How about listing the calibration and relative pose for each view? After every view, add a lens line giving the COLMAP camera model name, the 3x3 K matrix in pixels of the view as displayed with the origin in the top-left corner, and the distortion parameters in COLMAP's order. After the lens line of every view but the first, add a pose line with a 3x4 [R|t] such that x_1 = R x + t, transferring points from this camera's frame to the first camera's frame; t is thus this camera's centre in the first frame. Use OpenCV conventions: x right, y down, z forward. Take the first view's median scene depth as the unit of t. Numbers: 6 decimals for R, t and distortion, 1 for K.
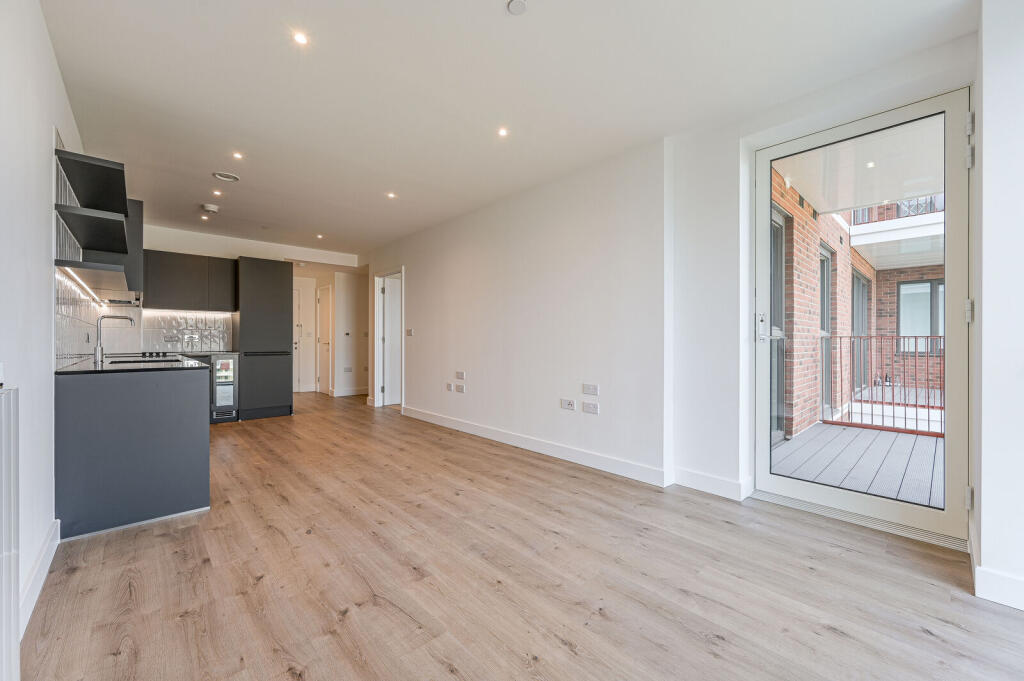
lens RADIAL K [[406.1, 0, 513.8], [0, 406.1, 341.5], [0, 0, 1]] dist [-0.001971, -0.000038]
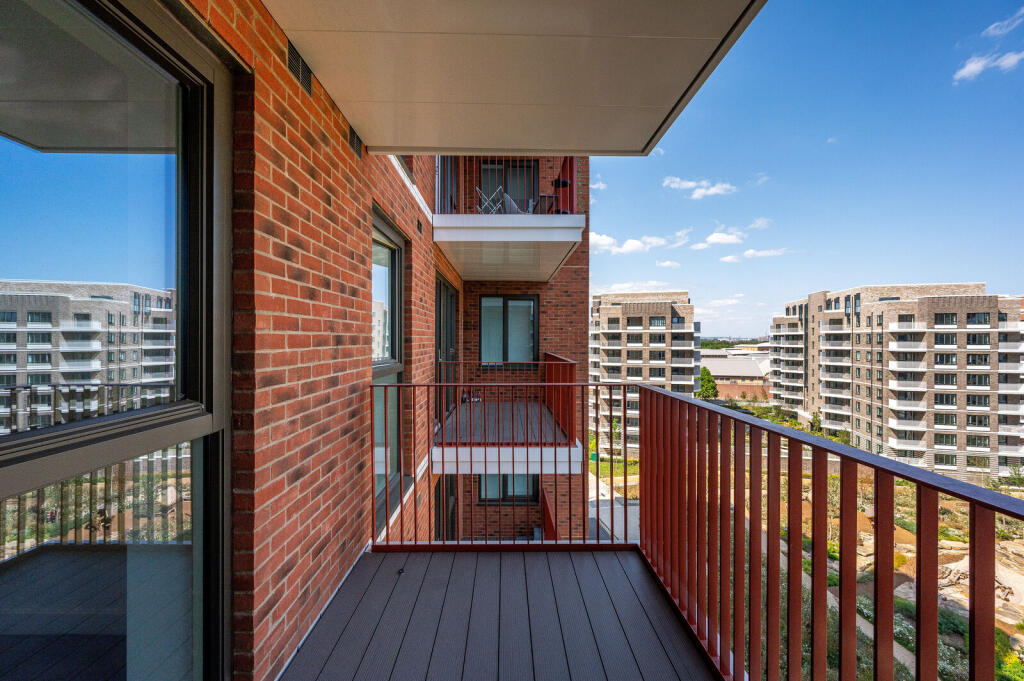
lens RADIAL K [[406.1, 0, 512.2], [0, 406.1, 340.3], [0, 0, 1]] dist [-0.001971, -0.000038]
pose [[0.671041, -0.003525, 0.741411, 0.282790], [0.002463, 0.999994, 0.002526, -0.039654], [-0.741416, 0.000131, 0.671046, 0.294893]]
